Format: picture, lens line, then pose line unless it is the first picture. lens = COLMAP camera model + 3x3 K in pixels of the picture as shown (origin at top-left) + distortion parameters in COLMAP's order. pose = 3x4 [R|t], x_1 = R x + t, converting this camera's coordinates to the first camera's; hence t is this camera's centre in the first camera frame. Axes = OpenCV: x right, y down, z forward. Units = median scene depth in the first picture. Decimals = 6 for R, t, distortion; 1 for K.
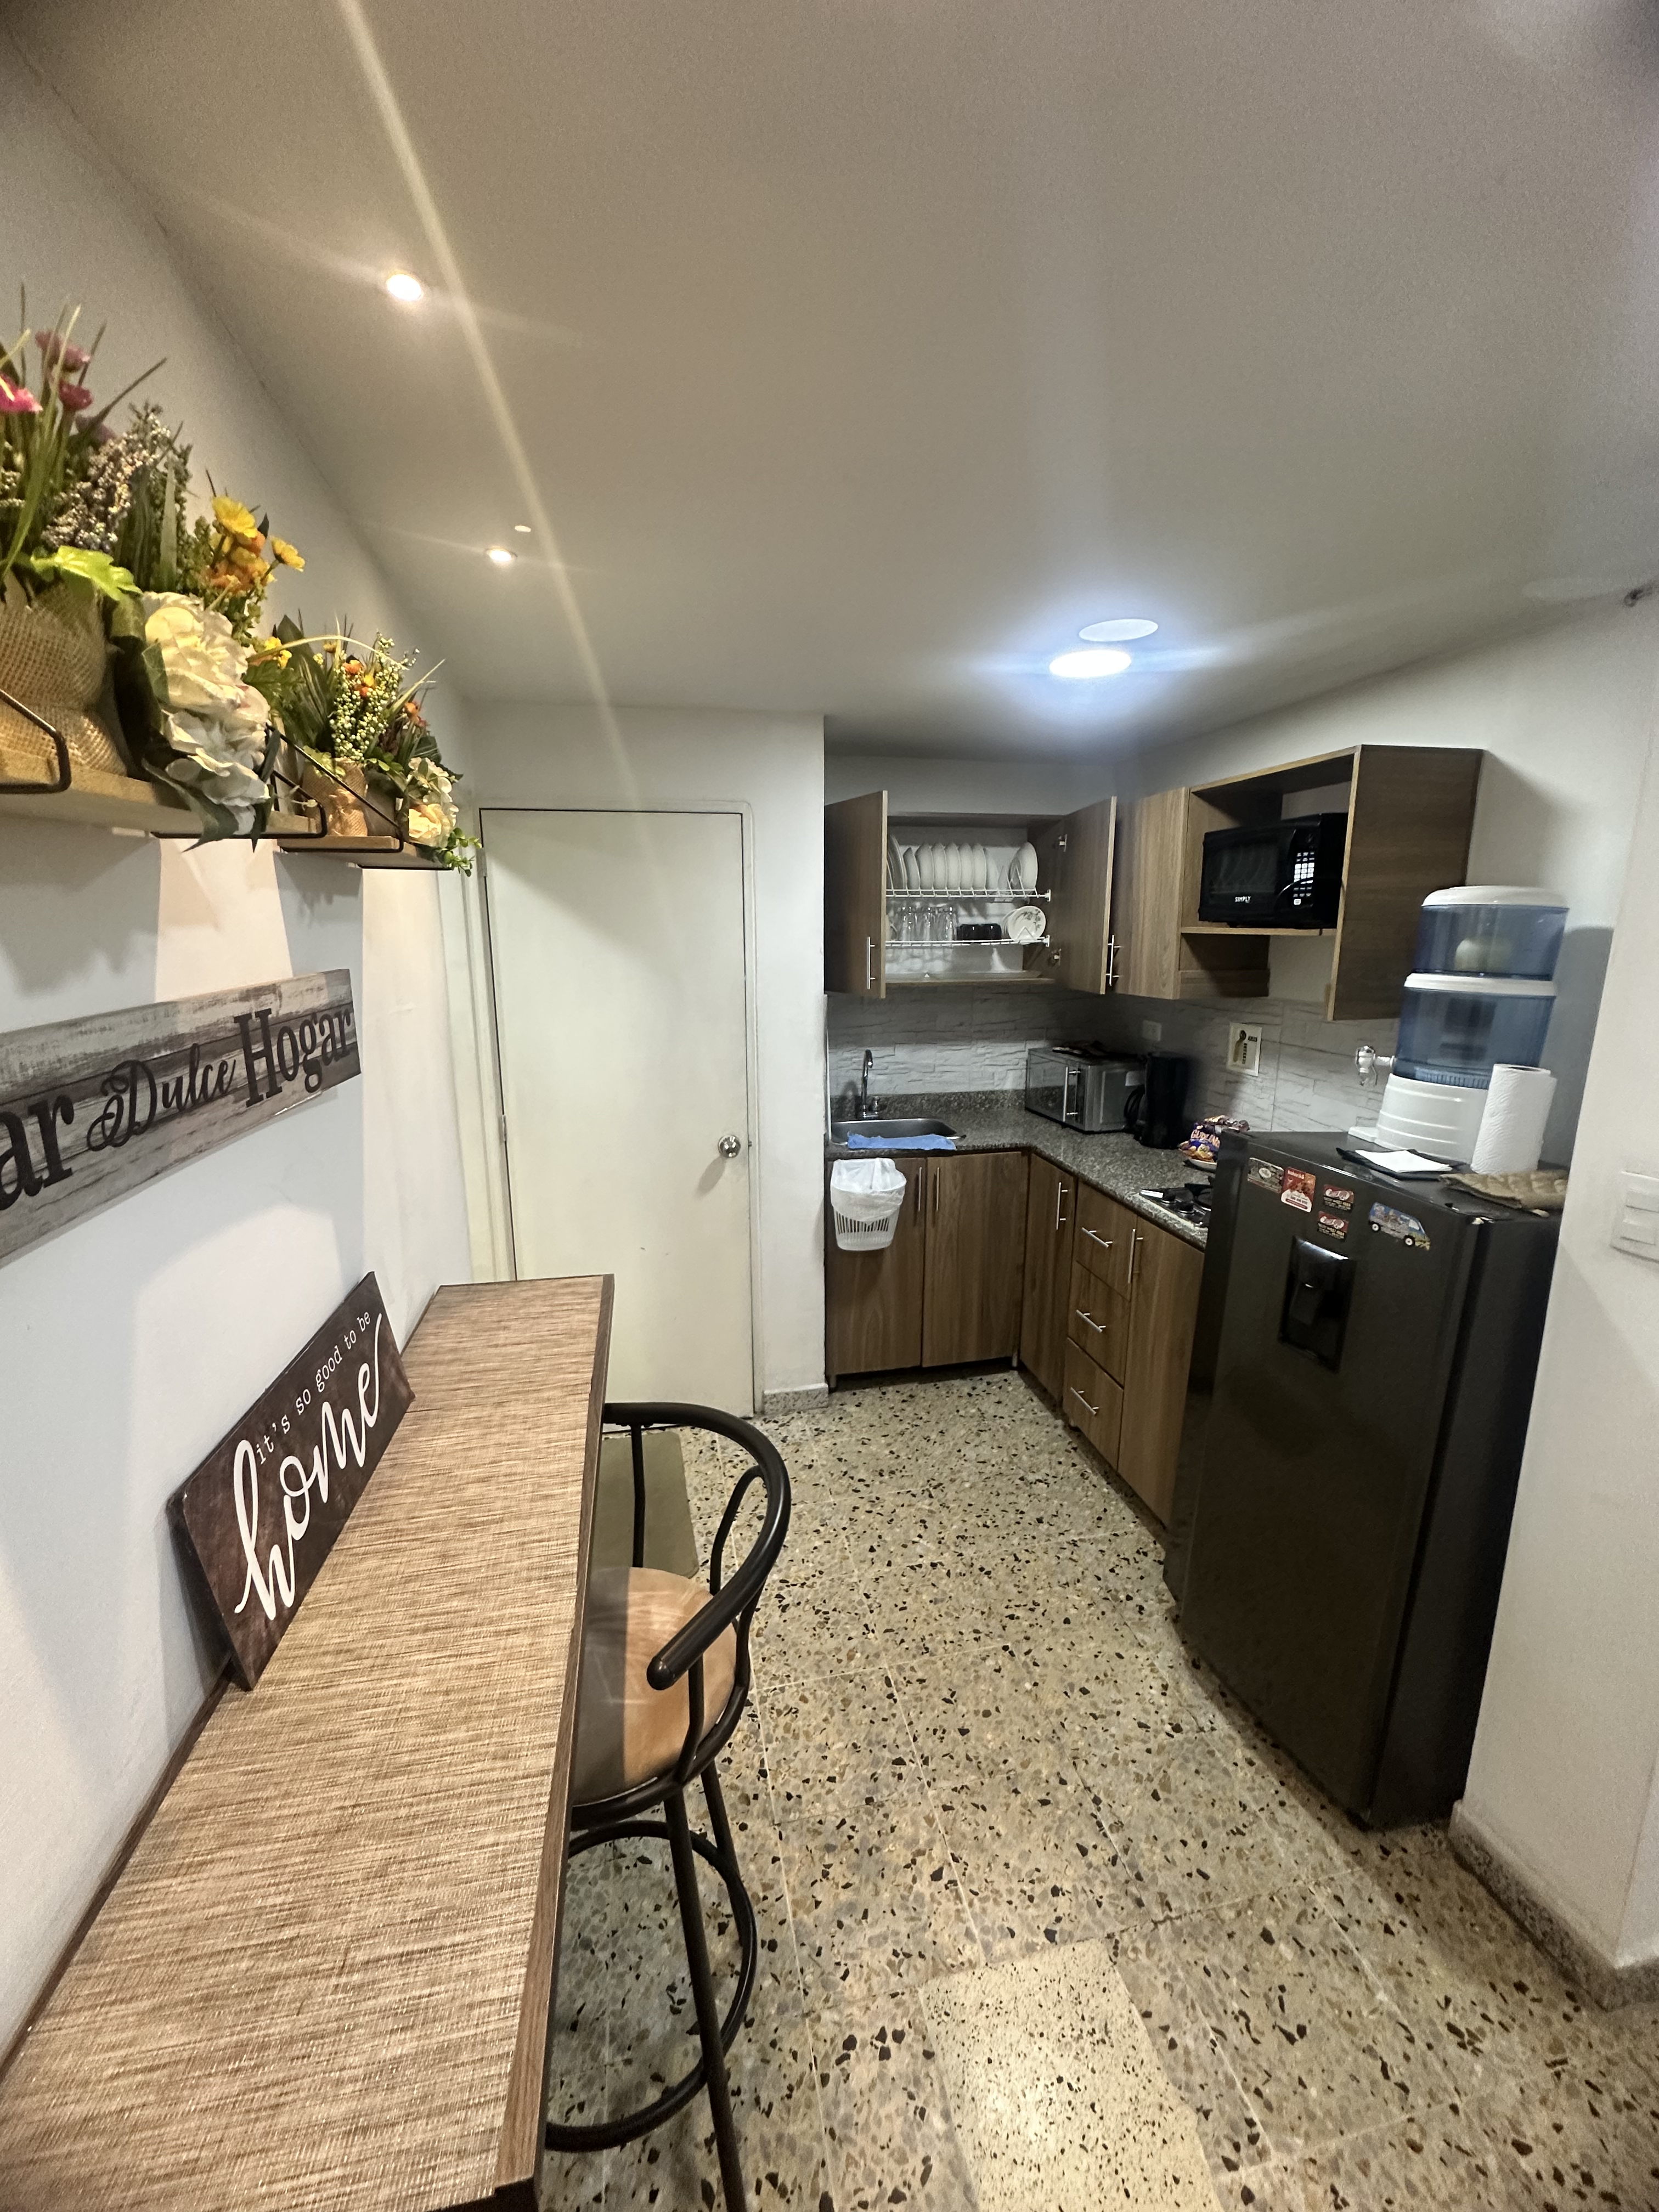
lens RADIAL K [[880.2, 0, 822.0], [0, 880.2, 1111.0], [0, 0, 1]] dist [-0.007128, 0.000742]
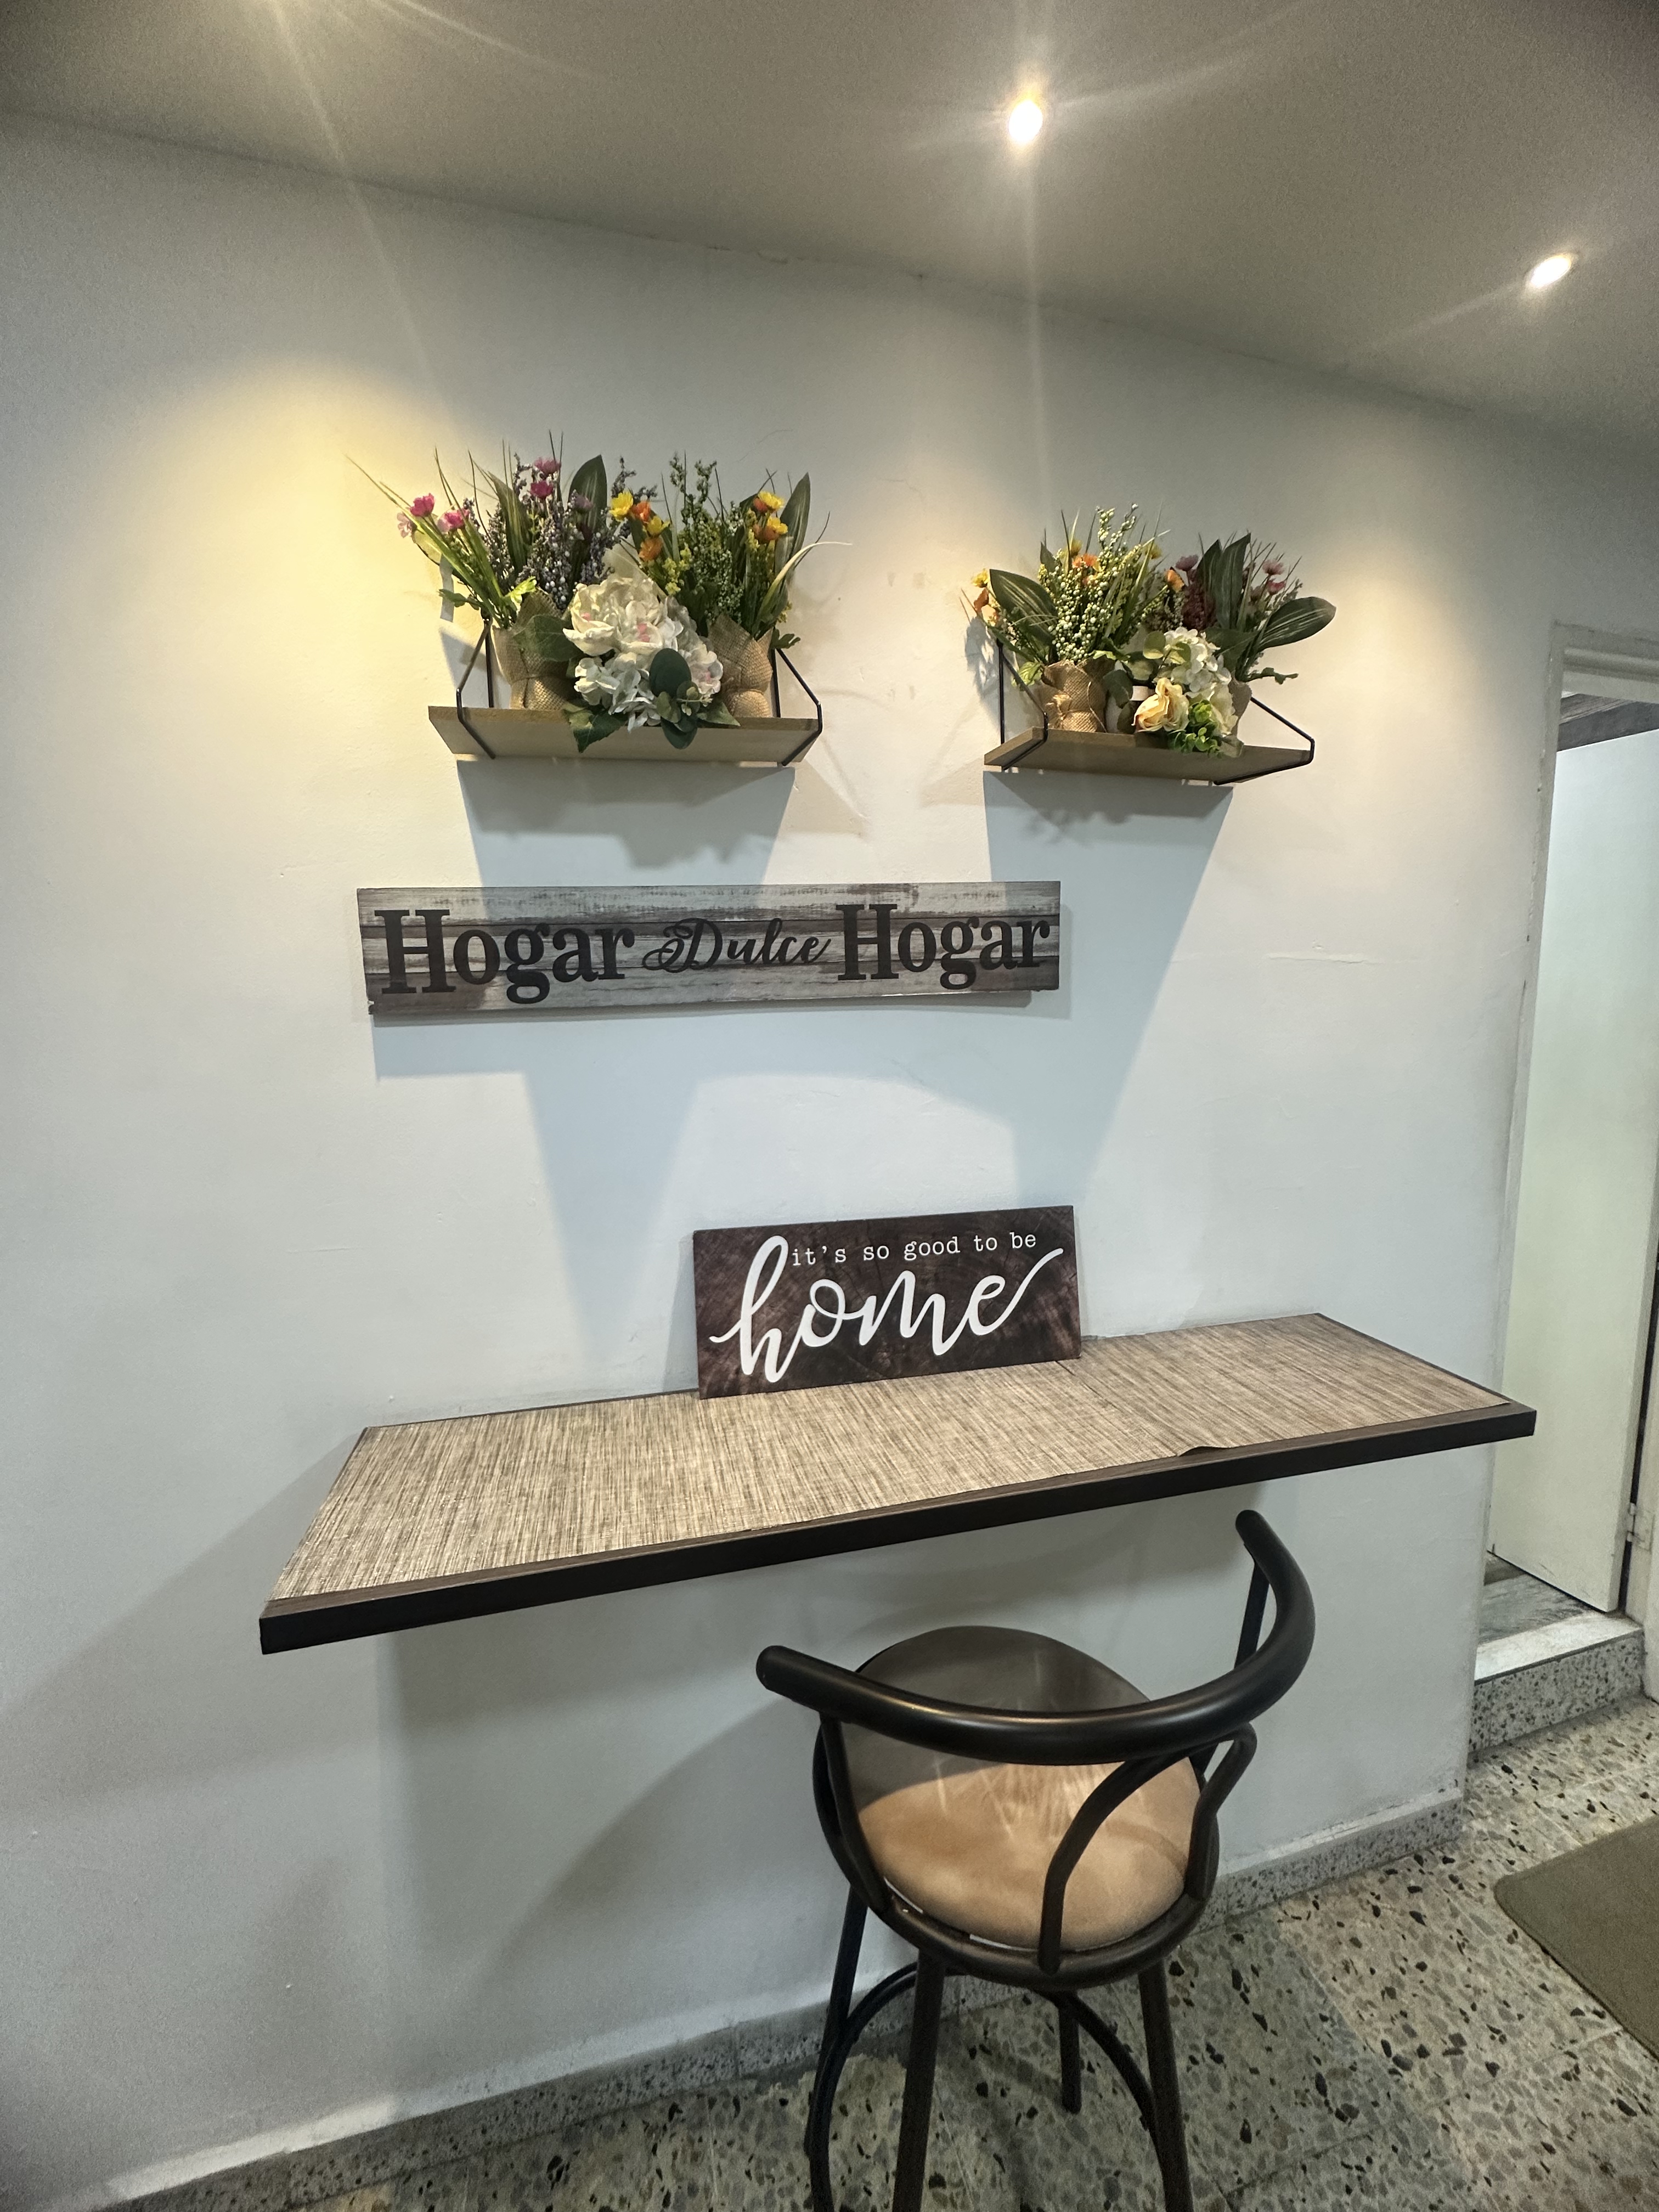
lens RADIAL K [[880.2, 0, 823.6], [0, 880.2, 1106.8], [0, 0, 1]] dist [-0.007128, 0.000742]
pose [[0.058857, 0.128512, -0.989960, 0.567820], [-0.198929, 0.973300, 0.114523, 0.030481], [0.978245, 0.190191, 0.082850, 0.885939]]
